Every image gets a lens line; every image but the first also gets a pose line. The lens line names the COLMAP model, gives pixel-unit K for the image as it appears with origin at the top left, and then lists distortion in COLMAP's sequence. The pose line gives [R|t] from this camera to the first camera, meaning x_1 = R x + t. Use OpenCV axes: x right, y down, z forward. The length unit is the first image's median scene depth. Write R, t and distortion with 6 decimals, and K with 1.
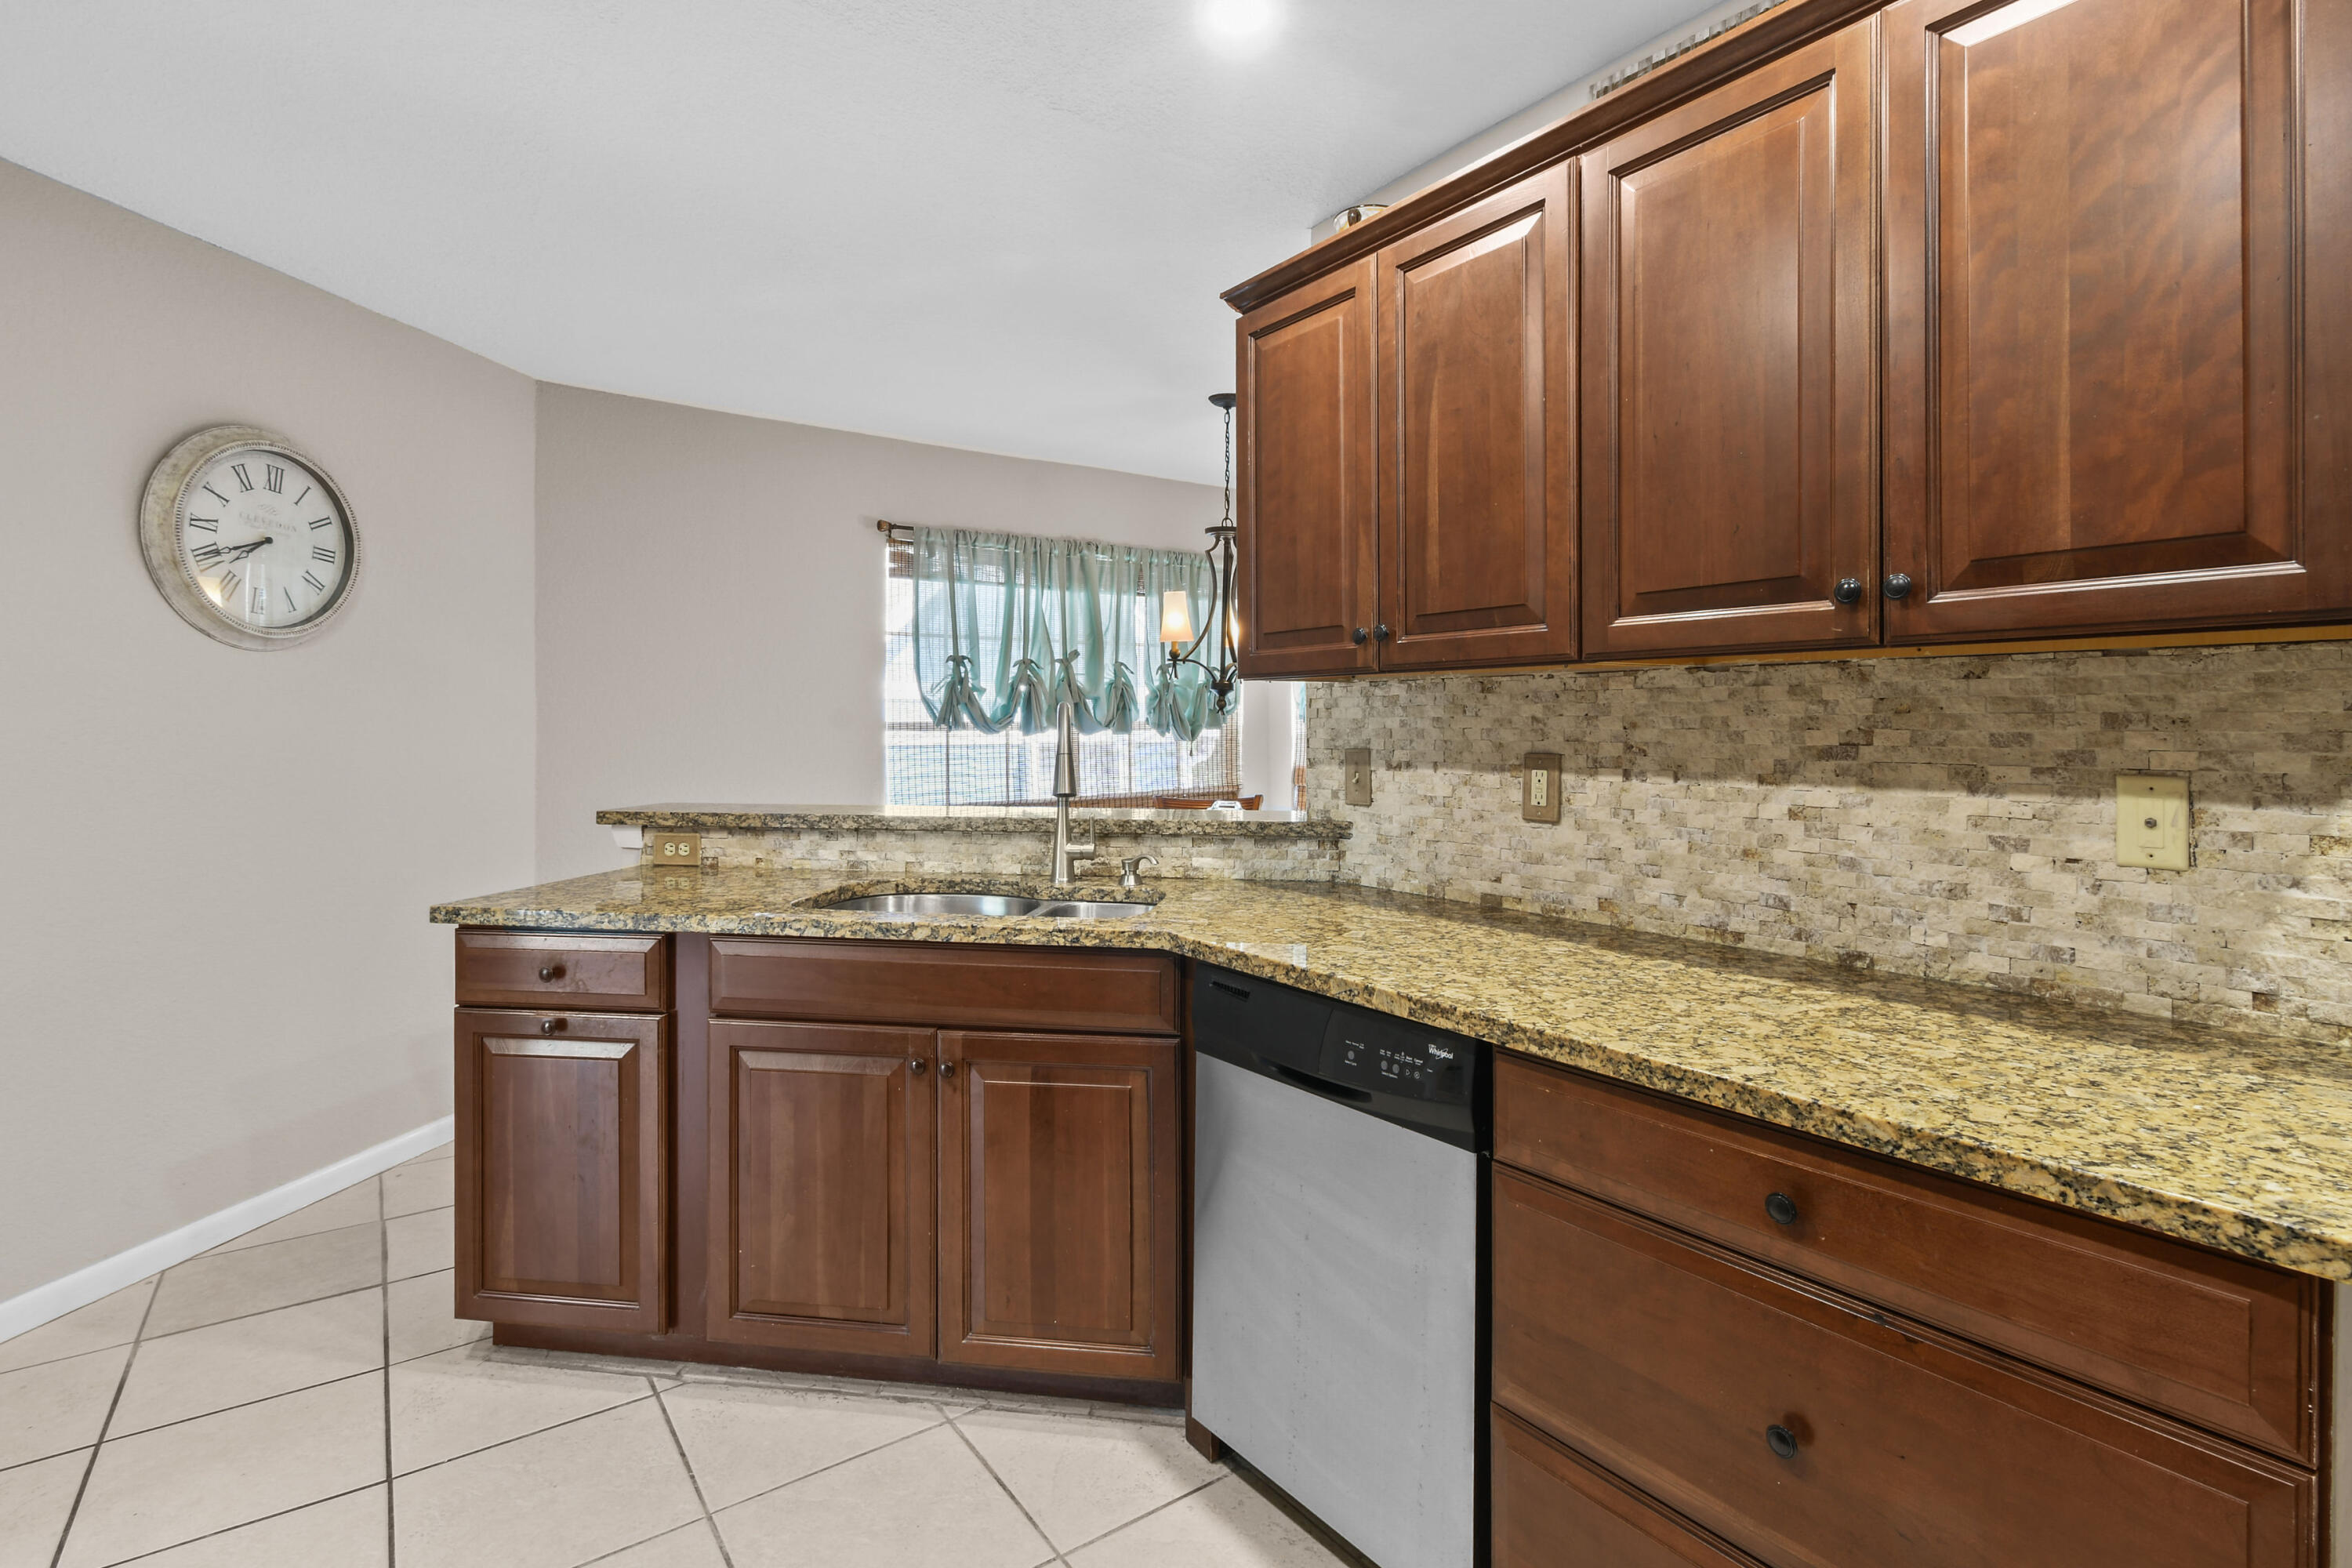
lens RADIAL K [[1133.5, 0, 1195.2], [0, 1133.5, 729.5], [0, 0, 1]] dist [0.004547, 0.000949]
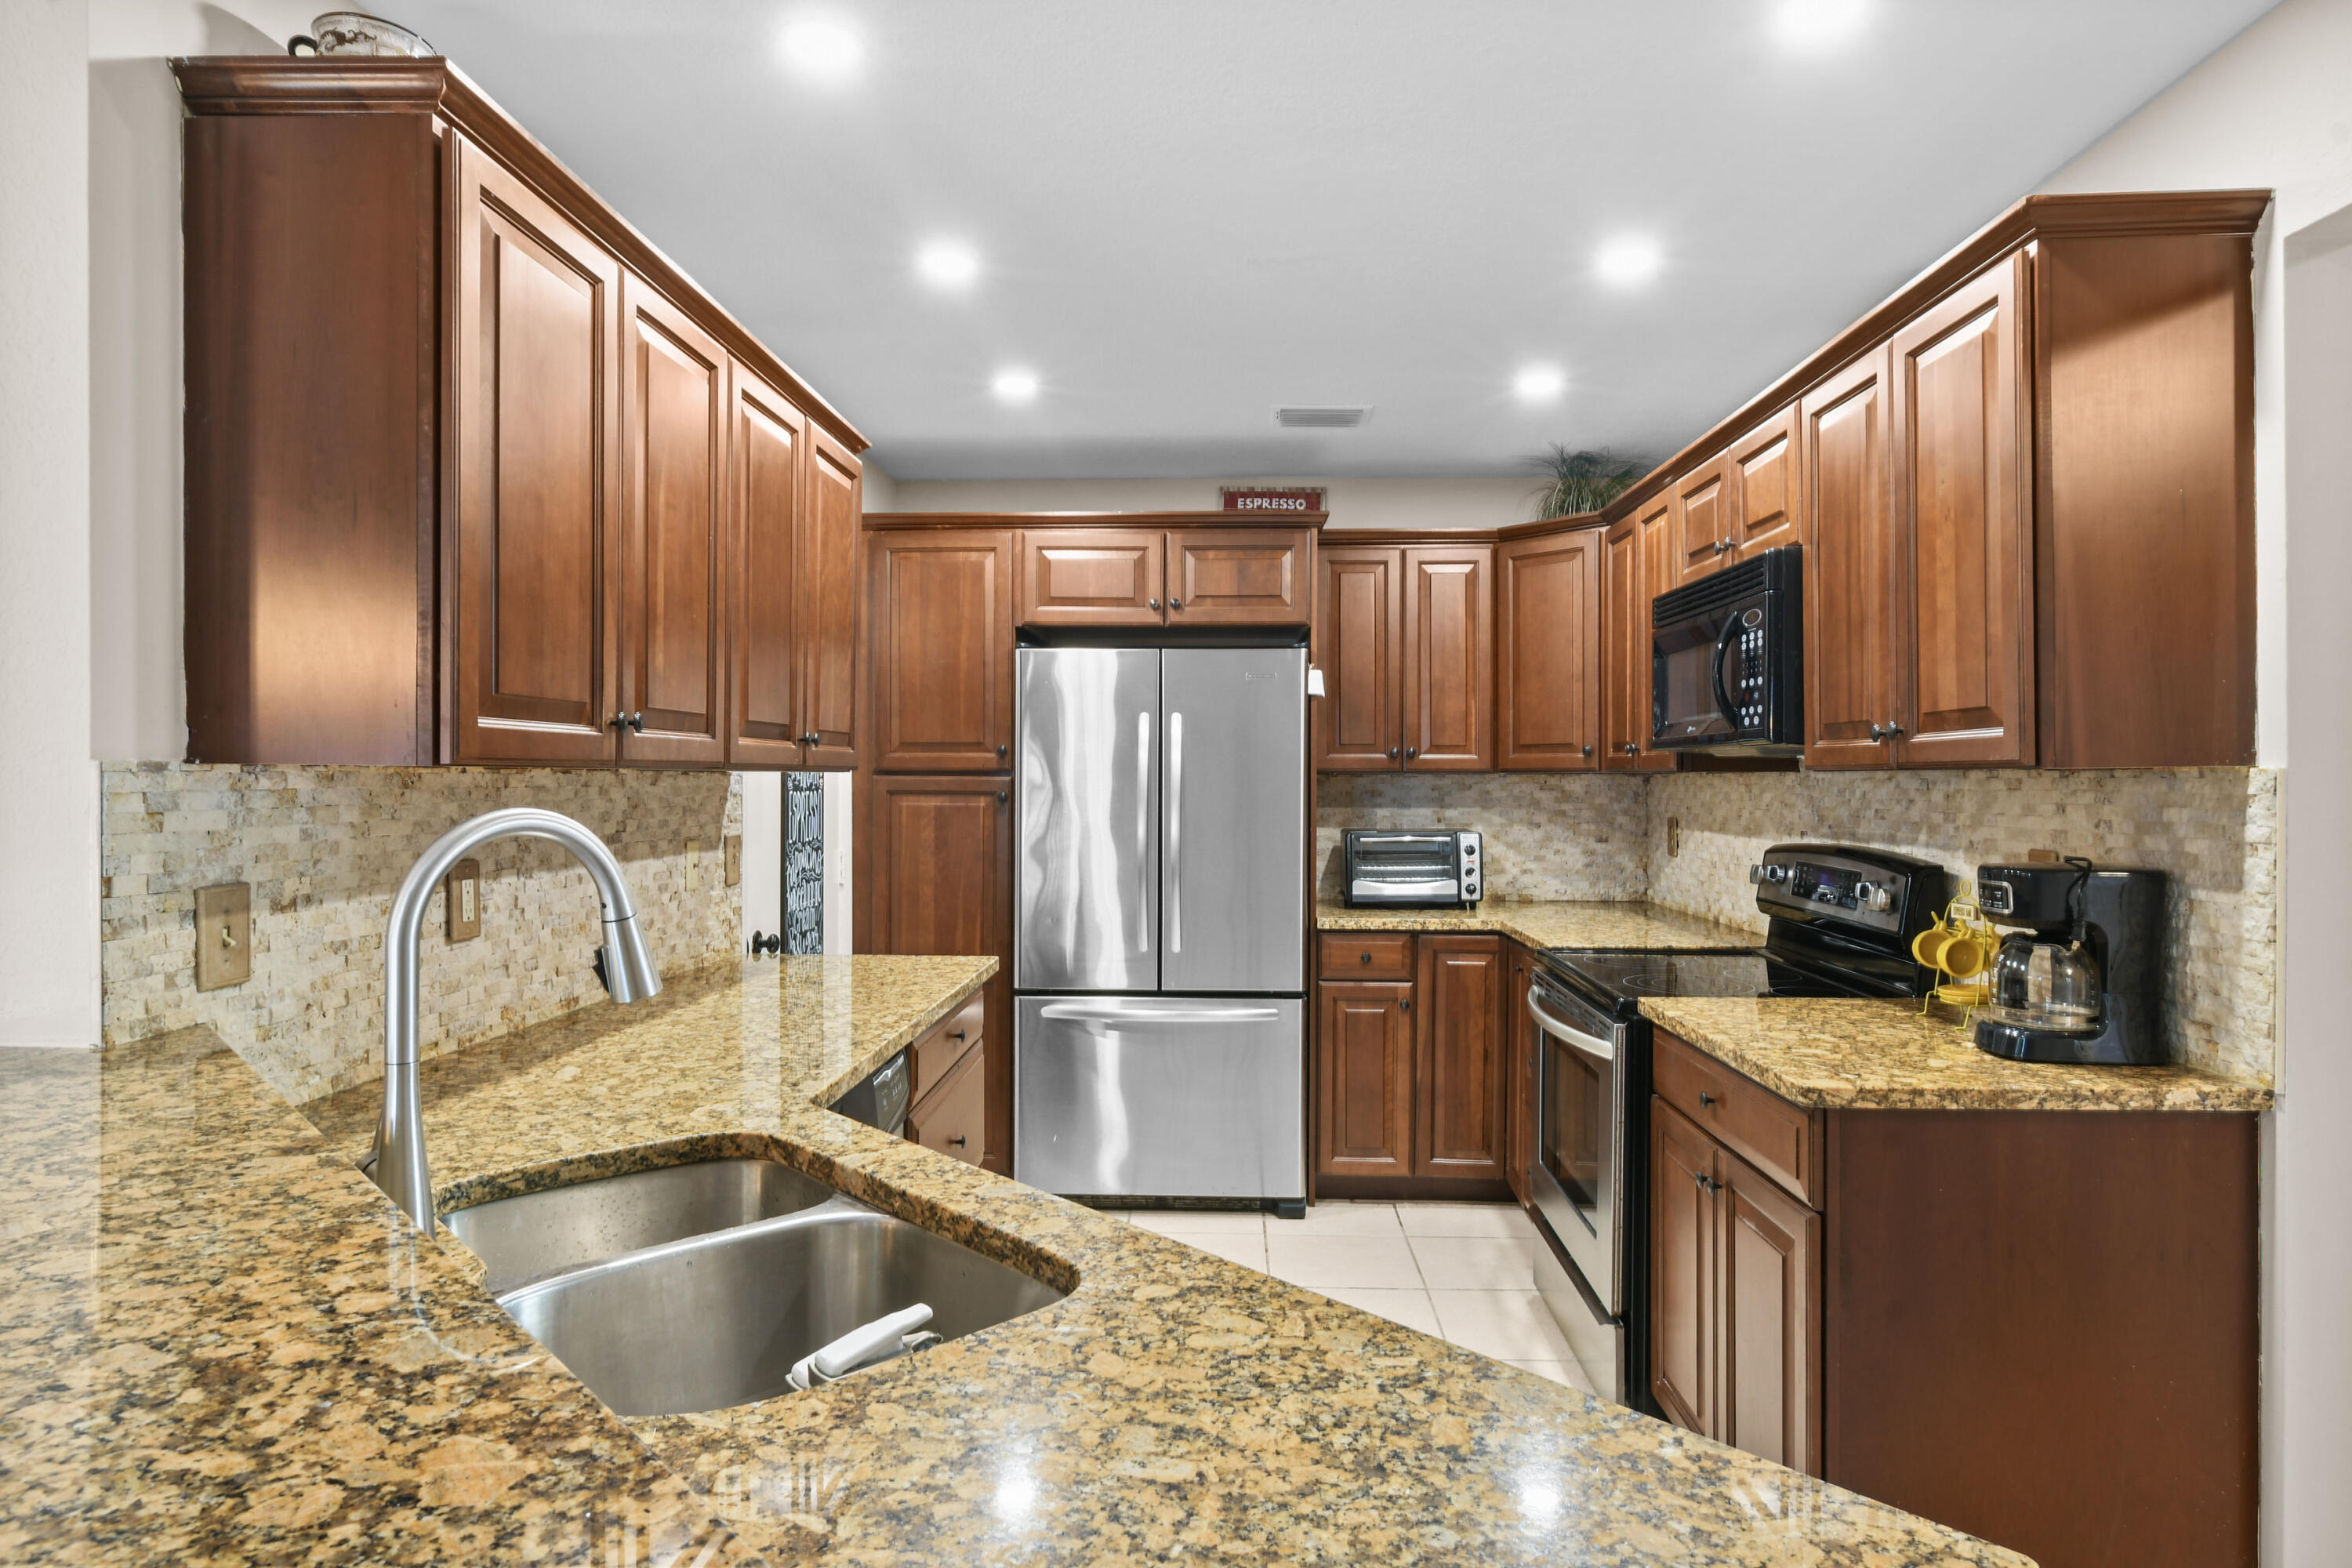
lens RADIAL K [[1373.2, 0, 1178.8], [0, 1373.2, 787.7], [0, 0, 1]] dist [0.006262, 0.001634]
pose [[-0.786984, -0.005488, 0.616949, -0.756168], [0.001041, 0.999947, 0.010224, -0.043603], [-0.616972, 0.008689, -0.786937, 1.480702]]
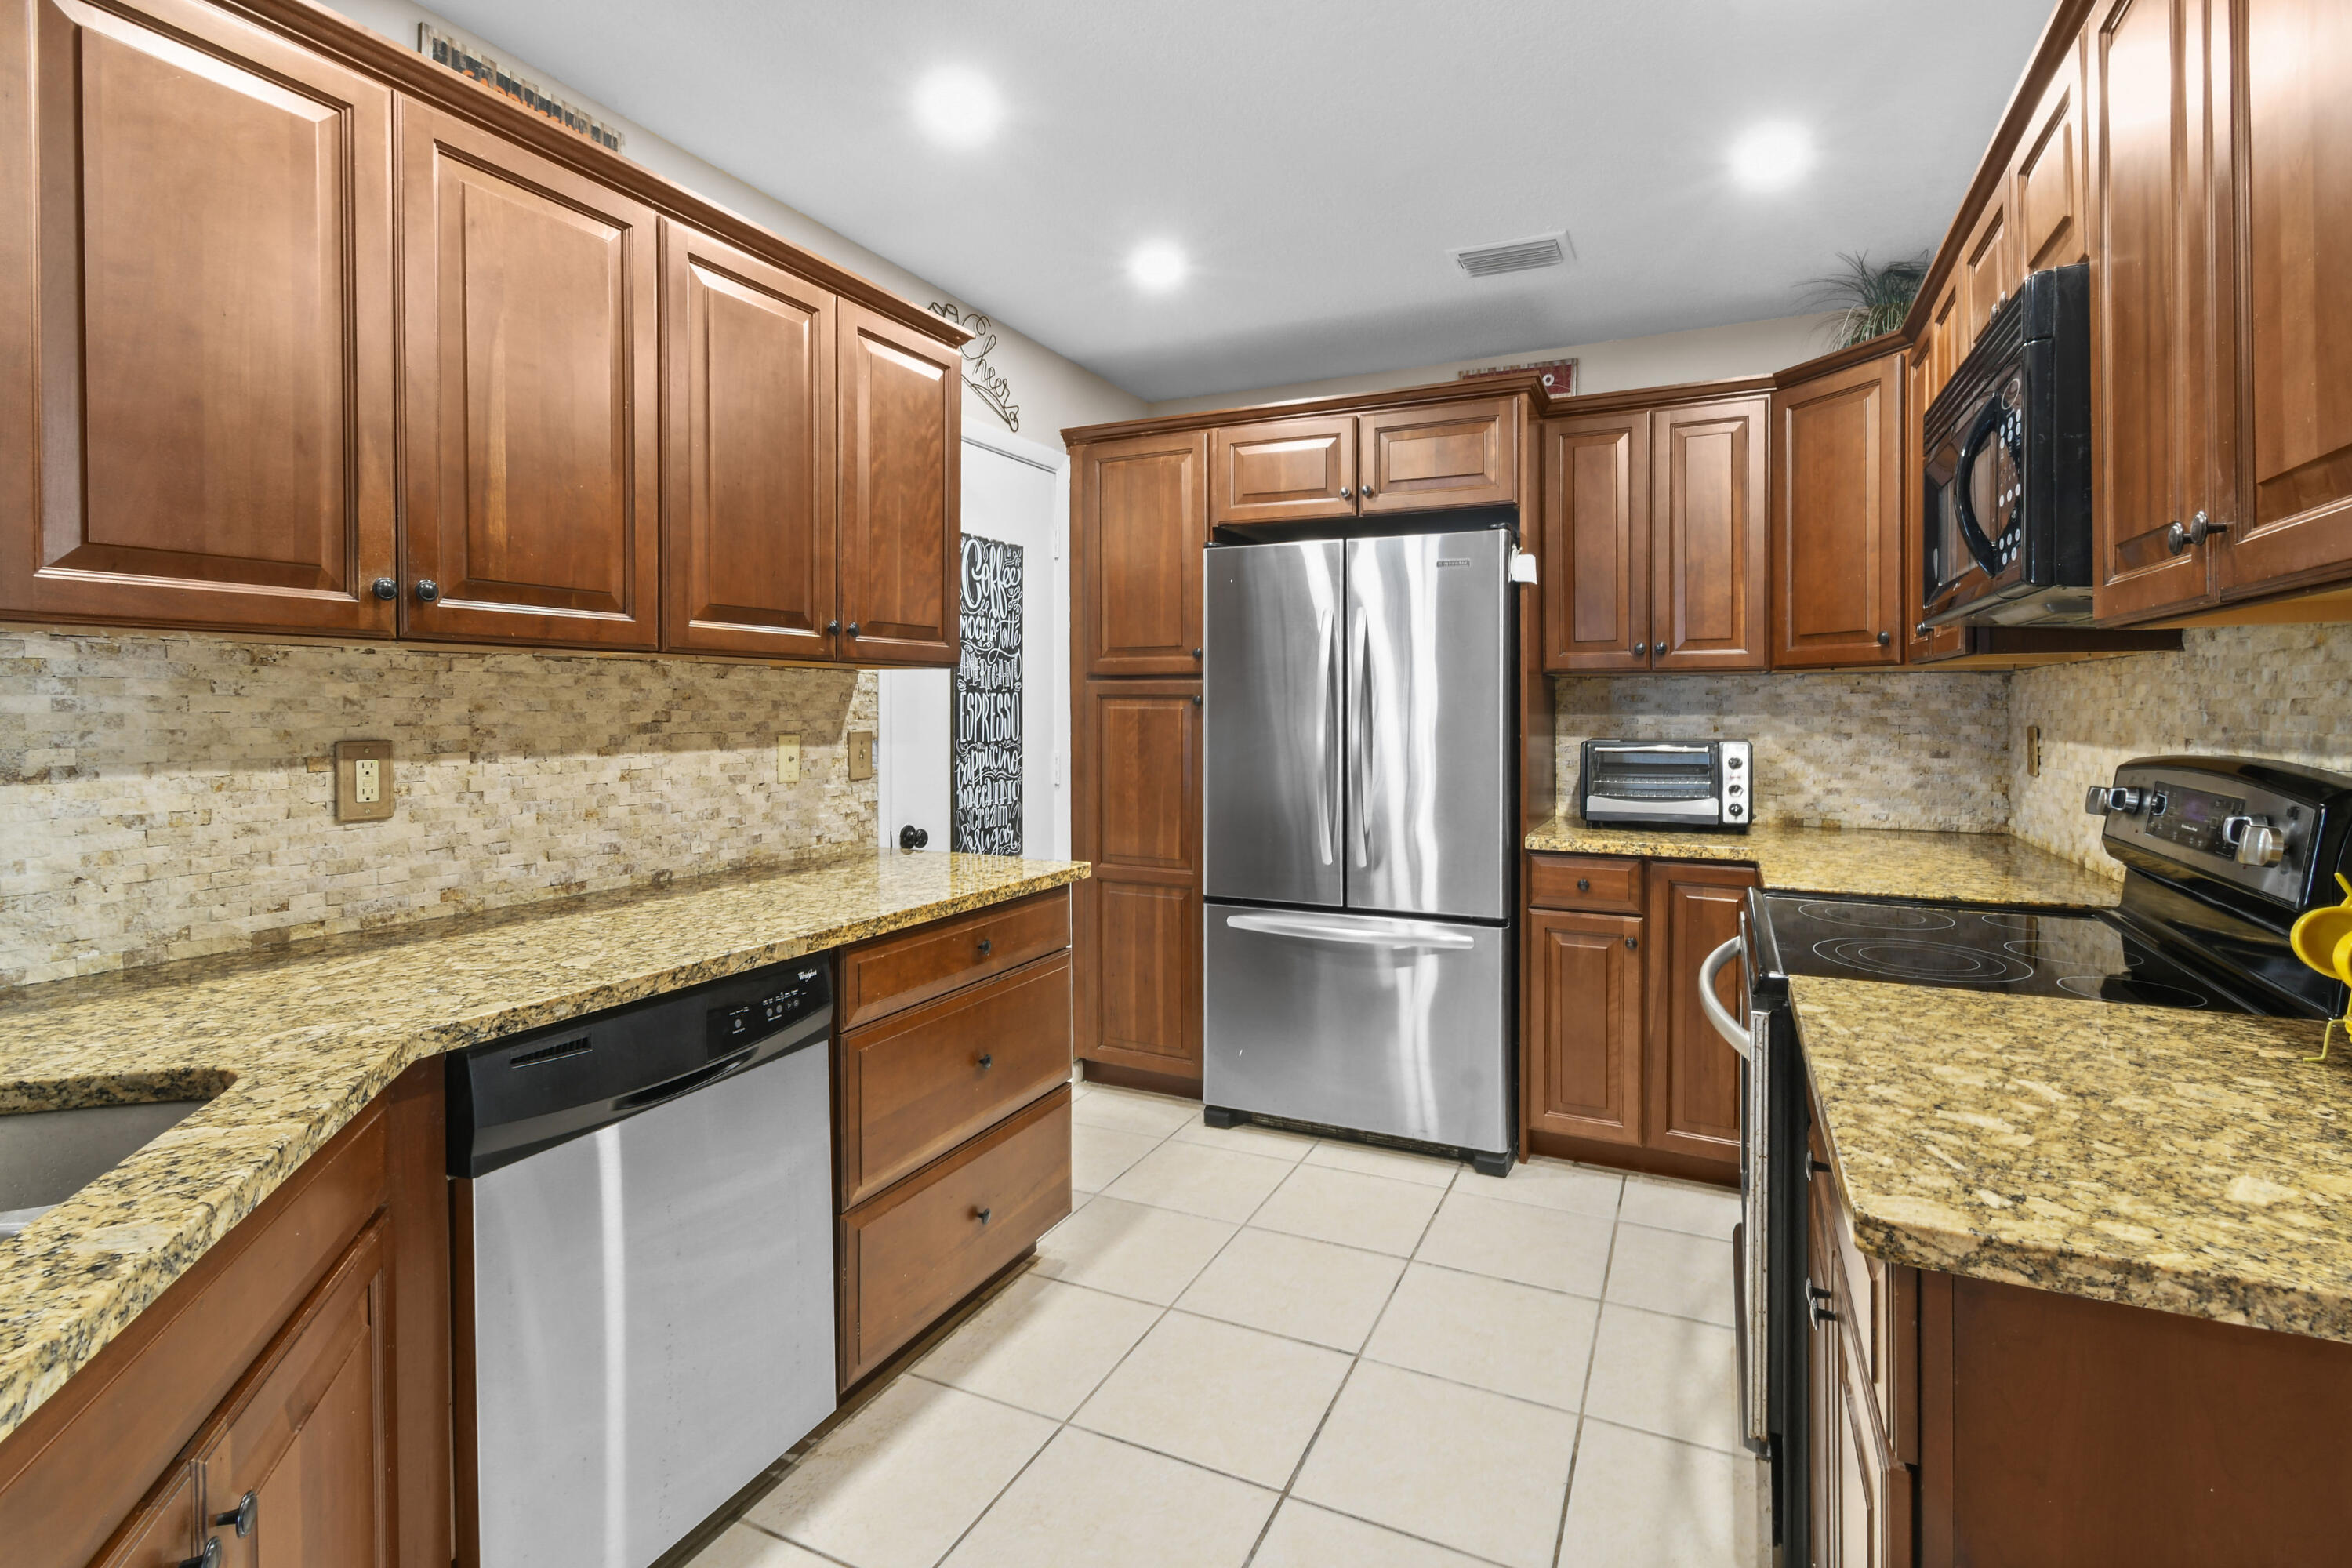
lens RADIAL K [[1133.5, 0, 1184.5], [0, 1133.5, 716.0], [0, 0, 1]] dist [0.004547, 0.000949]
pose [[-0.480403, -0.006696, 0.877022, -0.742796], [0.003910, 0.999945, 0.009777, -0.003580], [-0.877039, 0.008126, -0.480351, 0.868237]]
